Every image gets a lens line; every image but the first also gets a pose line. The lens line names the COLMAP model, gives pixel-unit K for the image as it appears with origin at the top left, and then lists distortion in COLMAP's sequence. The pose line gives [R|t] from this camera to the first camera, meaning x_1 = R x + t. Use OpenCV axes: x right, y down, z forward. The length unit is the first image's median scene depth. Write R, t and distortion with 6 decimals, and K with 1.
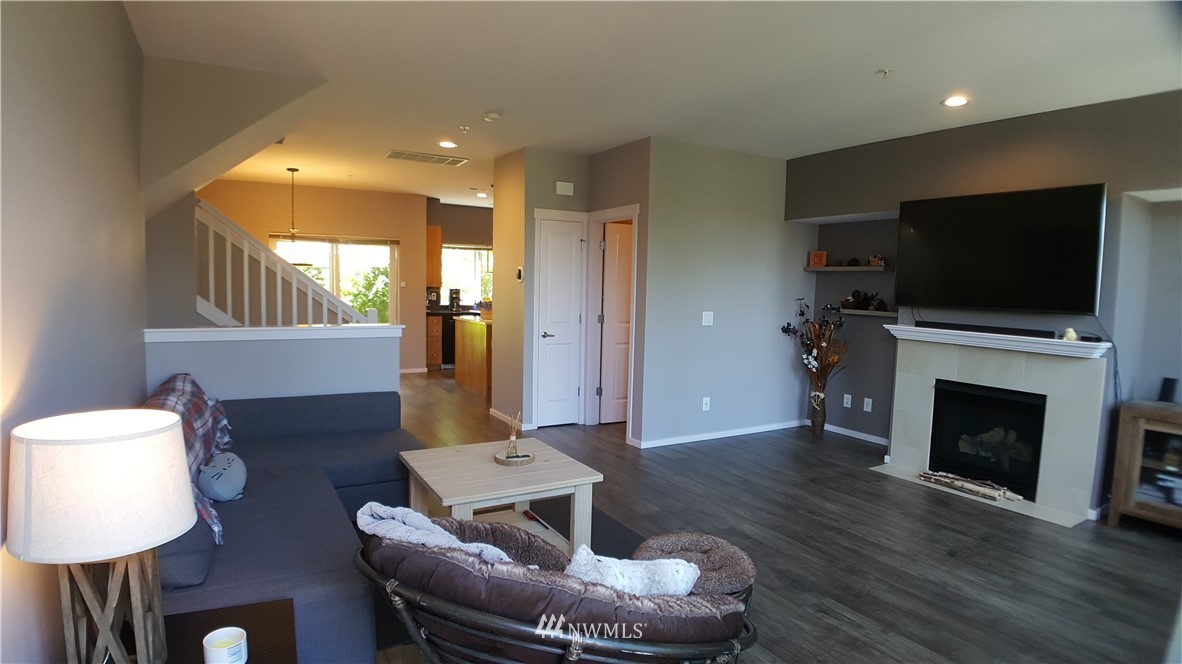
lens RADIAL K [[614.4, 0, 587.0], [0, 614.4, 334.1], [0, 0, 1]] dist [-0.044720, -0.007046]
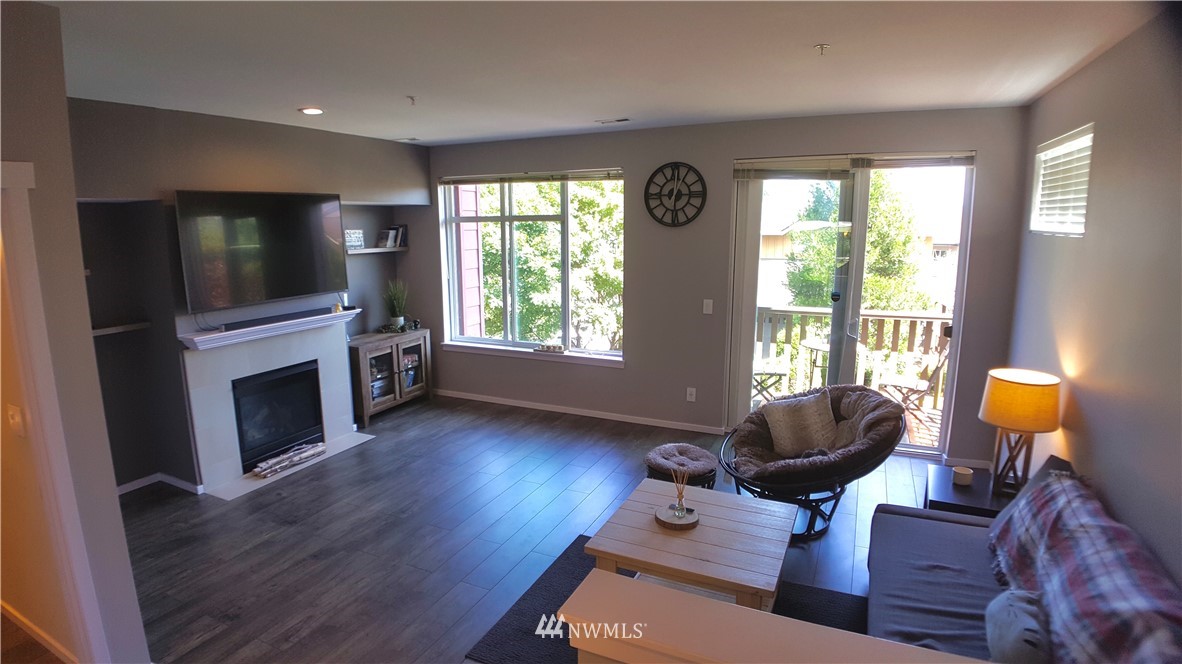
lens RADIAL K [[621.8, 0, 548.9], [0, 621.8, 333.2], [0, 0, 1]] dist [-0.072119, -0.001898]
pose [[-0.528994, -0.169379, 0.831550, -0.481022], [0.073644, 0.967020, 0.243822, -0.197224], [-0.845424, 0.190219, -0.499074, 1.038770]]
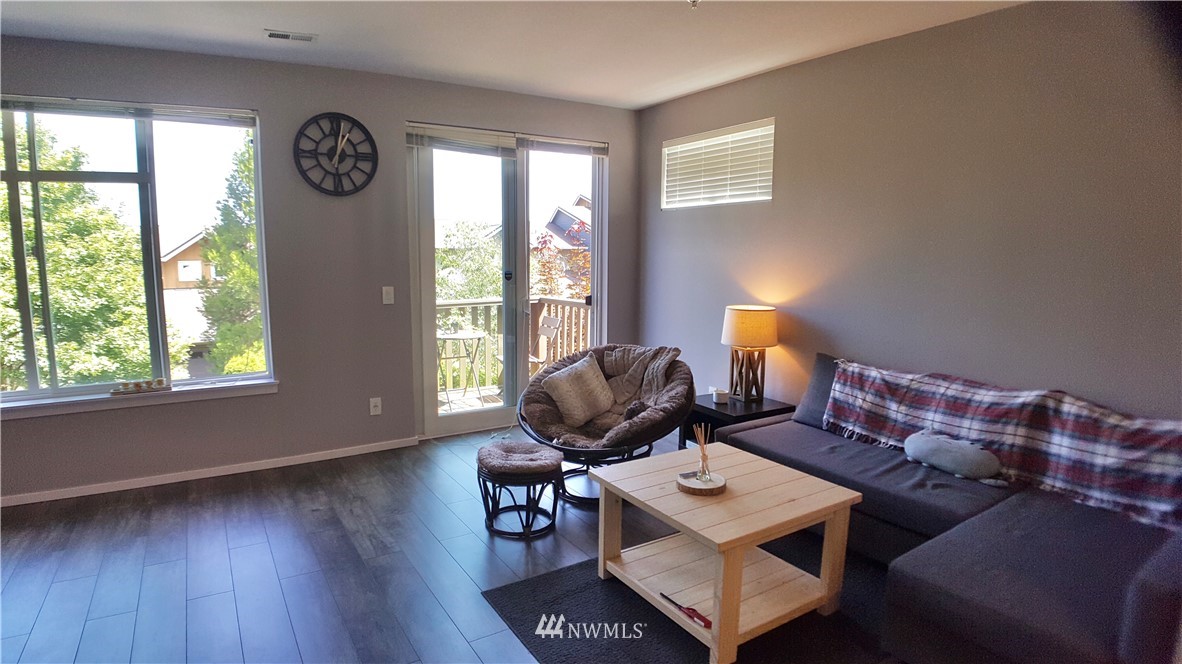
lens RADIAL K [[621.8, 0, 583.0], [0, 621.8, 339.7], [0, 0, 1]] dist [-0.072119, -0.001898]
pose [[-0.999173, -0.025978, -0.031279, 0.043822], [-0.032327, 0.974138, 0.223628, -0.099773], [0.024660, 0.224454, -0.974173, 1.147135]]
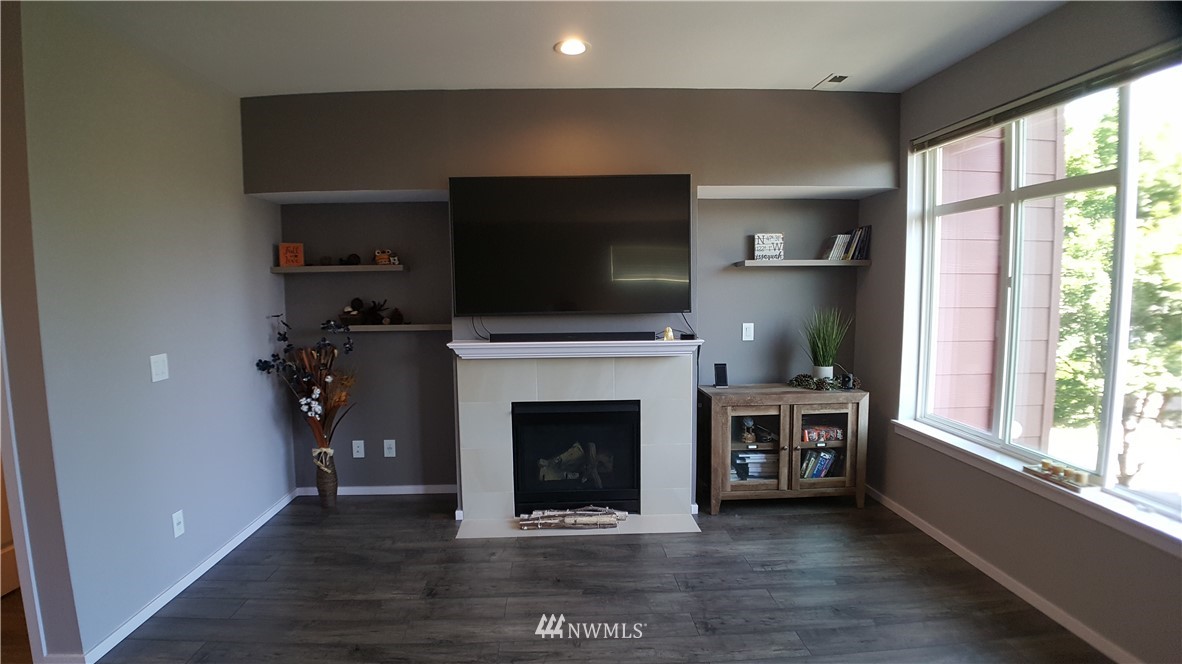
lens RADIAL K [[614.4, 0, 584.7], [0, 614.4, 345.0], [0, 0, 1]] dist [-0.044720, -0.007046]
pose [[0.477288, -0.117554, 0.870848, -0.085314], [0.100511, 0.991811, 0.078795, -0.057517], [-0.872980, 0.049922, 0.485195, 0.510506]]
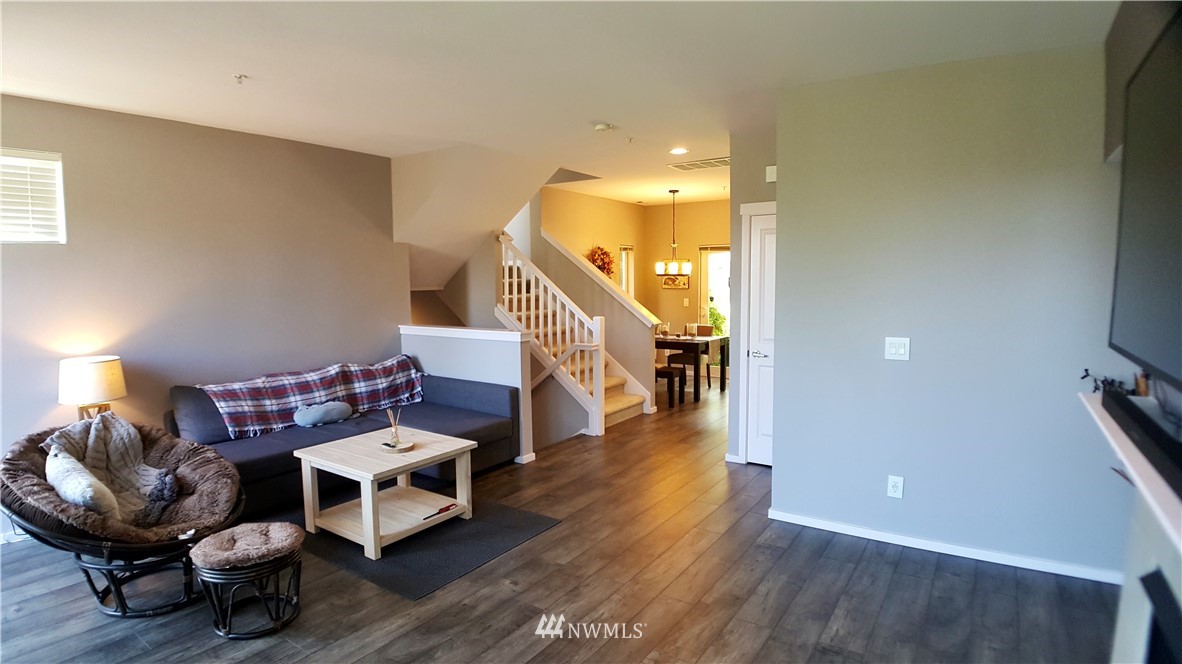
lens RADIAL K [[621.8, 0, 587.2], [0, 621.8, 341.2], [0, 0, 1]] dist [-0.072119, -0.001898]
pose [[0.426248, 0.066259, -0.902177, 0.733136], [-0.059497, 0.997208, 0.045128, -0.051386], [0.902648, 0.034441, 0.429000, 0.540685]]
